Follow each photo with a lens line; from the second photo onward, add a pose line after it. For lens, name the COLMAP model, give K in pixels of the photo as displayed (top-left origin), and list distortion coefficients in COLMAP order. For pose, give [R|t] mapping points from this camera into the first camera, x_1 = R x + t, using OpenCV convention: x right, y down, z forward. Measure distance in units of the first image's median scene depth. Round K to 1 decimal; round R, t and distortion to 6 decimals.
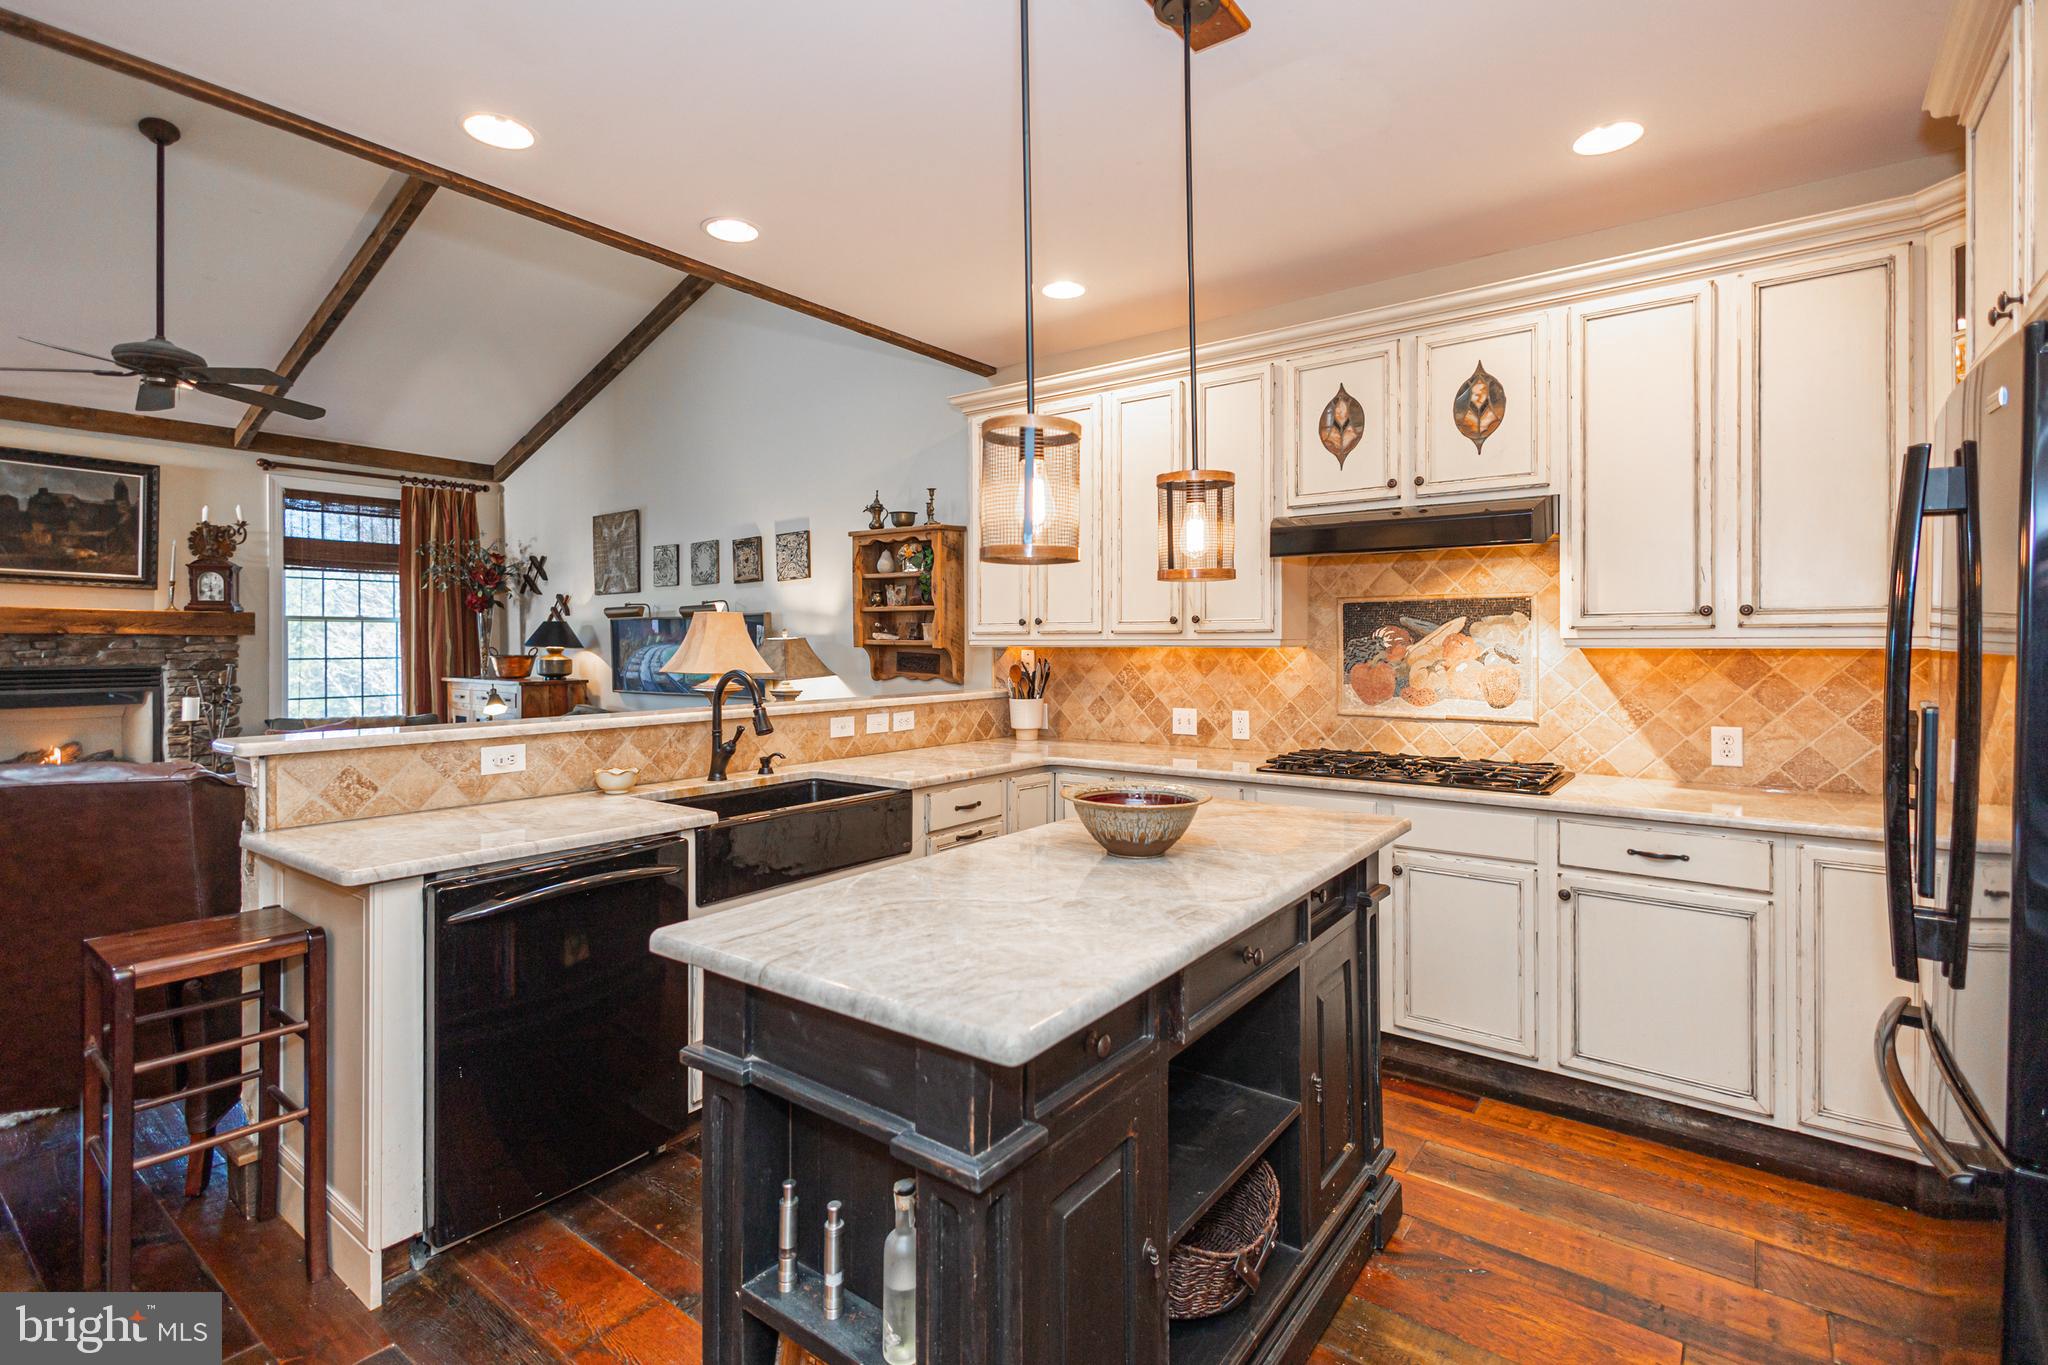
lens RADIAL K [[955.8, 0, 1015.3], [0, 955.8, 652.4], [0, 0, 1]] dist [0.005090, -0.001761]
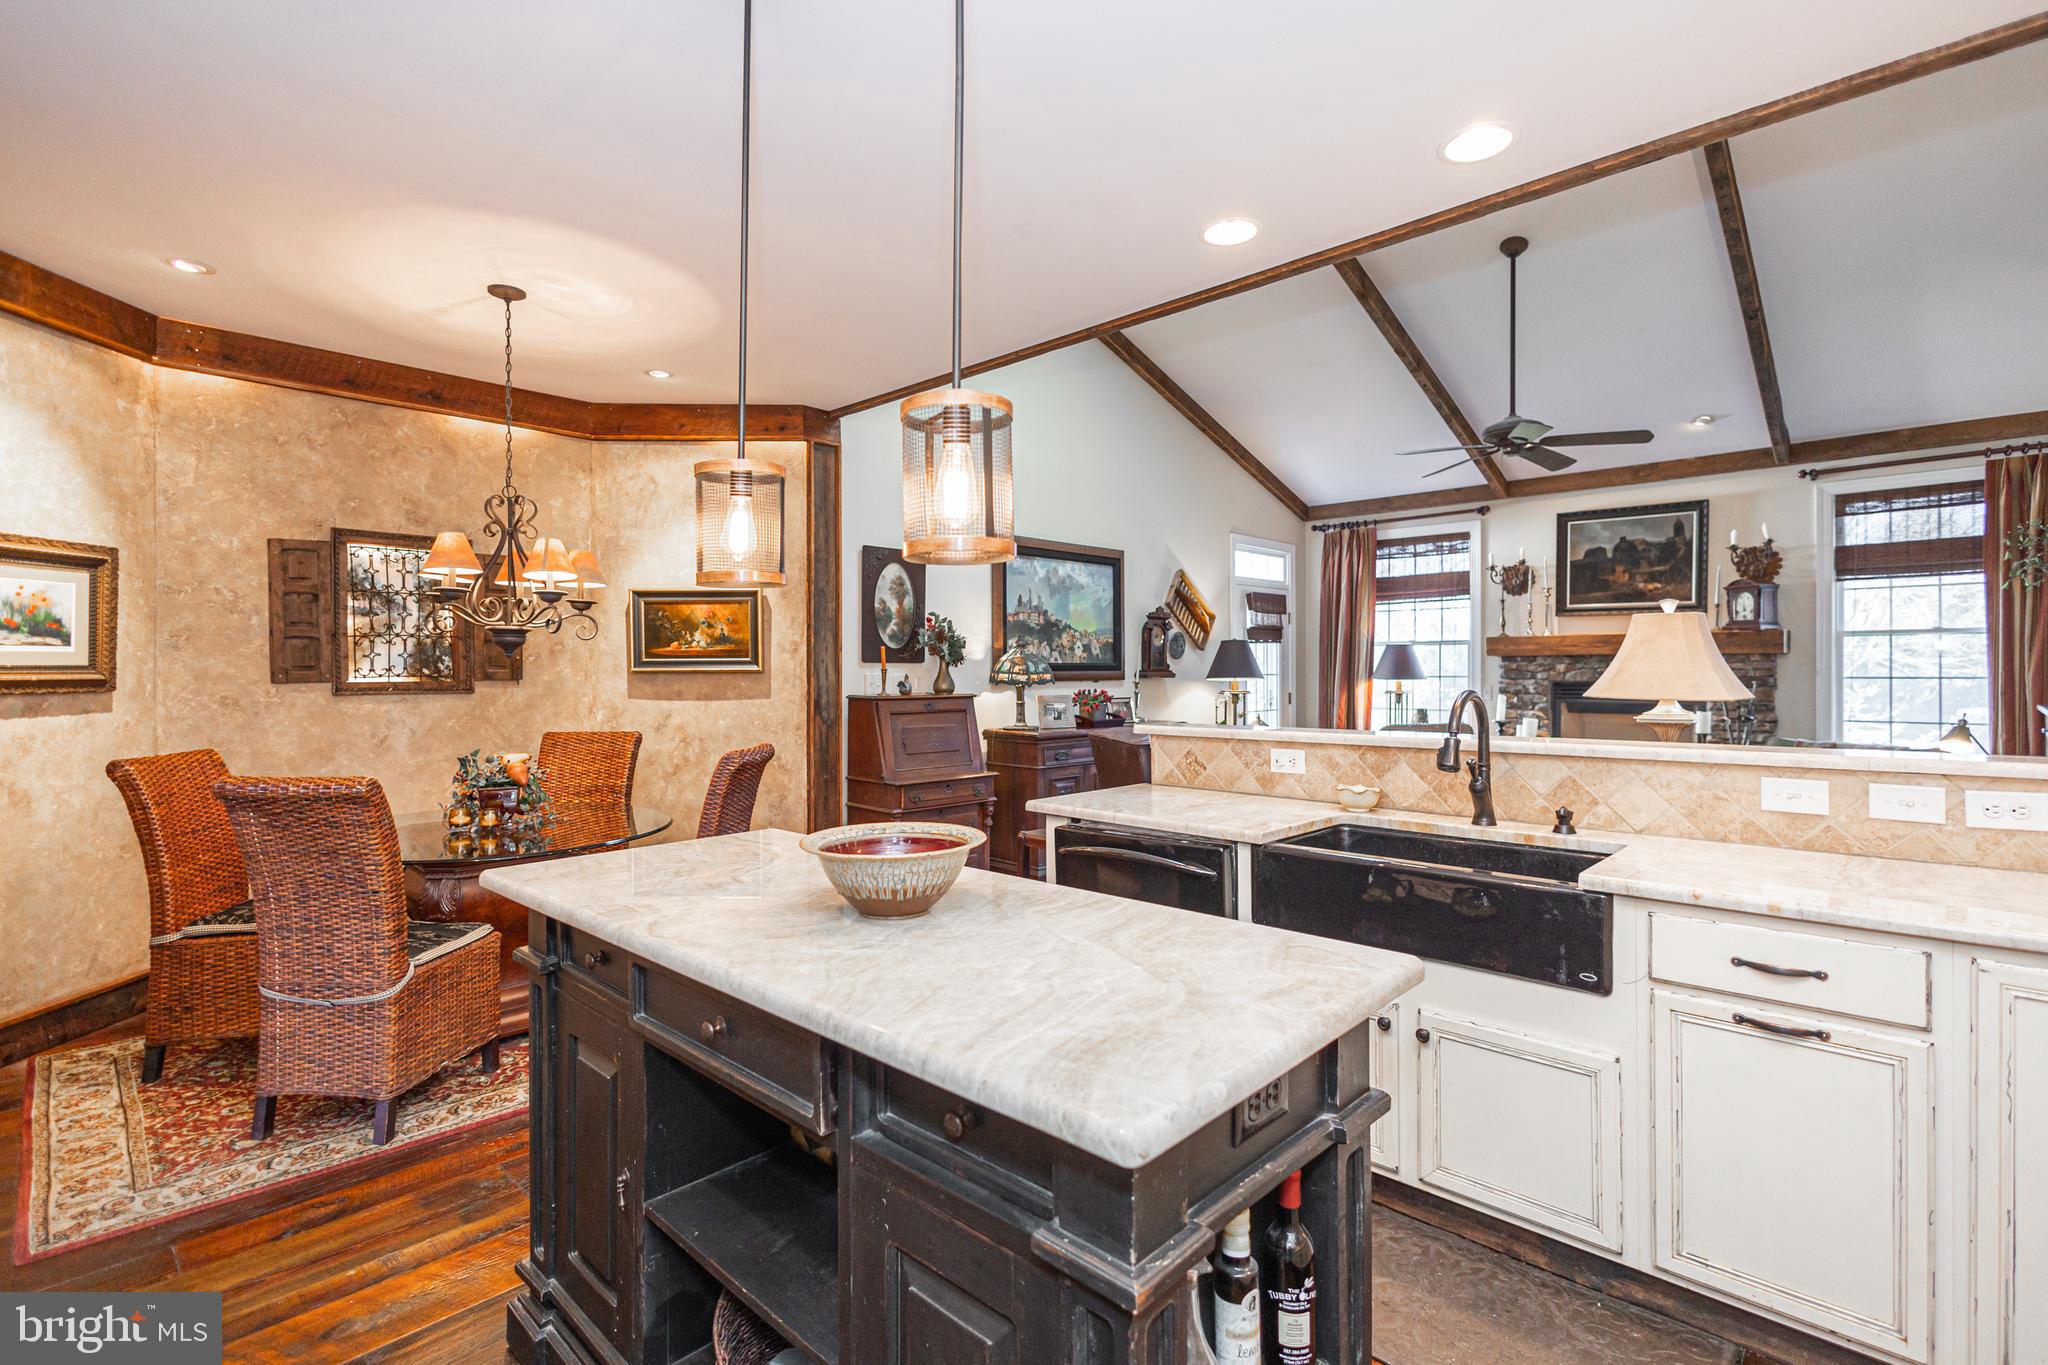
lens RADIAL K [[955.8, 0, 1034.3], [0, 955.8, 679.4], [0, 0, 1]] dist [0.005090, -0.001761]
pose [[-0.114253, 0.011705, -0.993383, 0.411005], [-0.005141, 0.999910, 0.012374, 0.001213], [0.993438, 0.006521, -0.114183, 0.537877]]
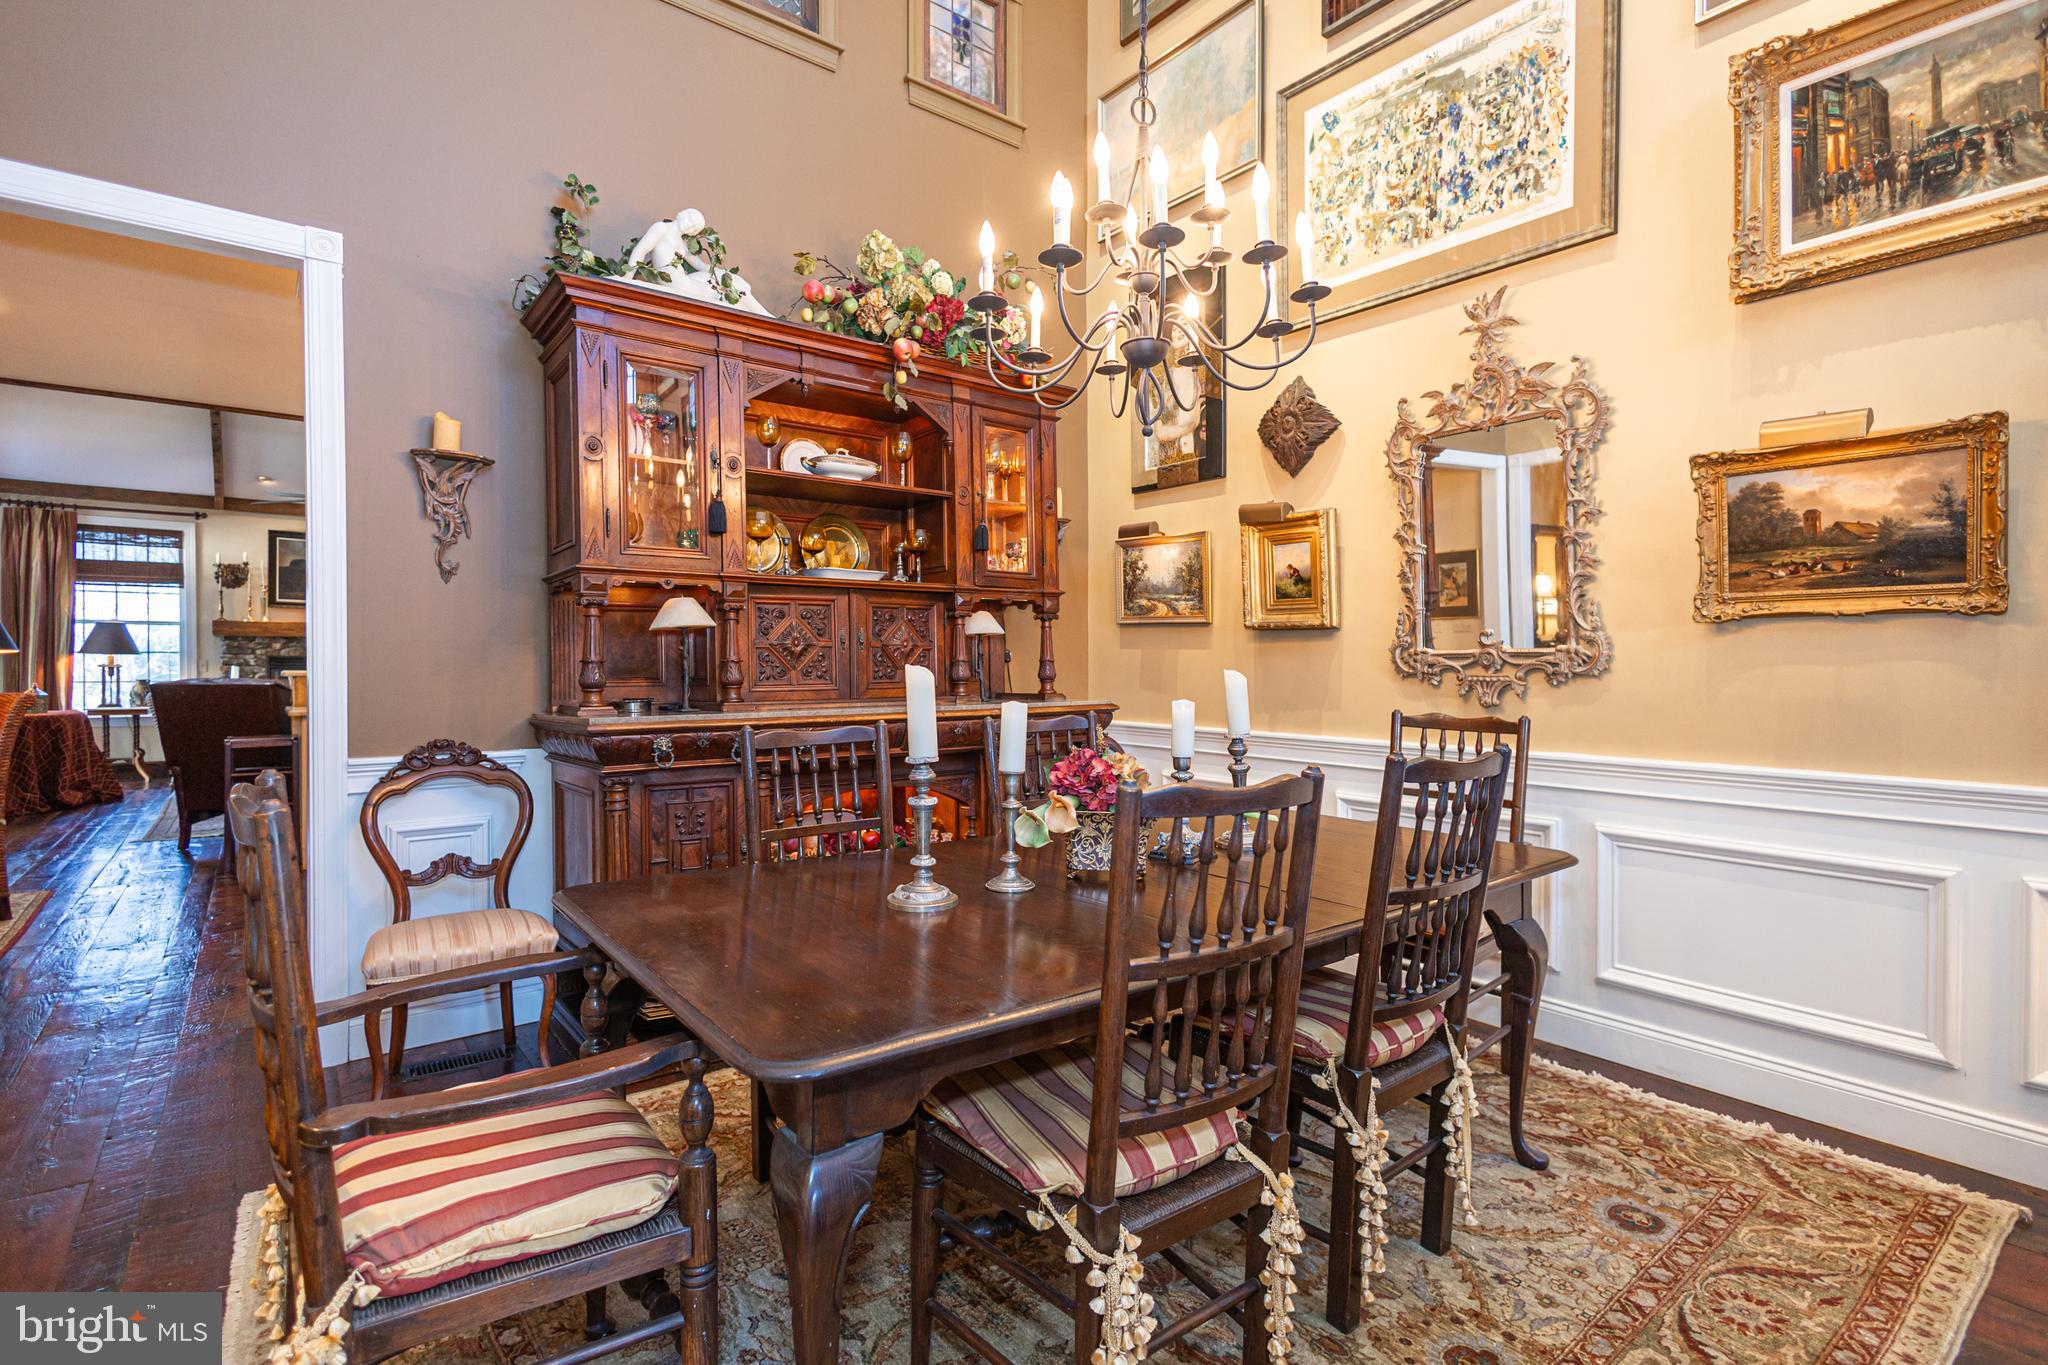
lens RADIAL K [[955.8, 0, 987.3], [0, 955.8, 678.5], [0, 0, 1]] dist [0.005090, -0.001761]
pose [[0.963183, -0.005406, -0.268792, 0.864683], [0.004261, 0.999979, -0.004845, 0.094808], [0.268813, 0.003522, 0.963186, -0.489155]]
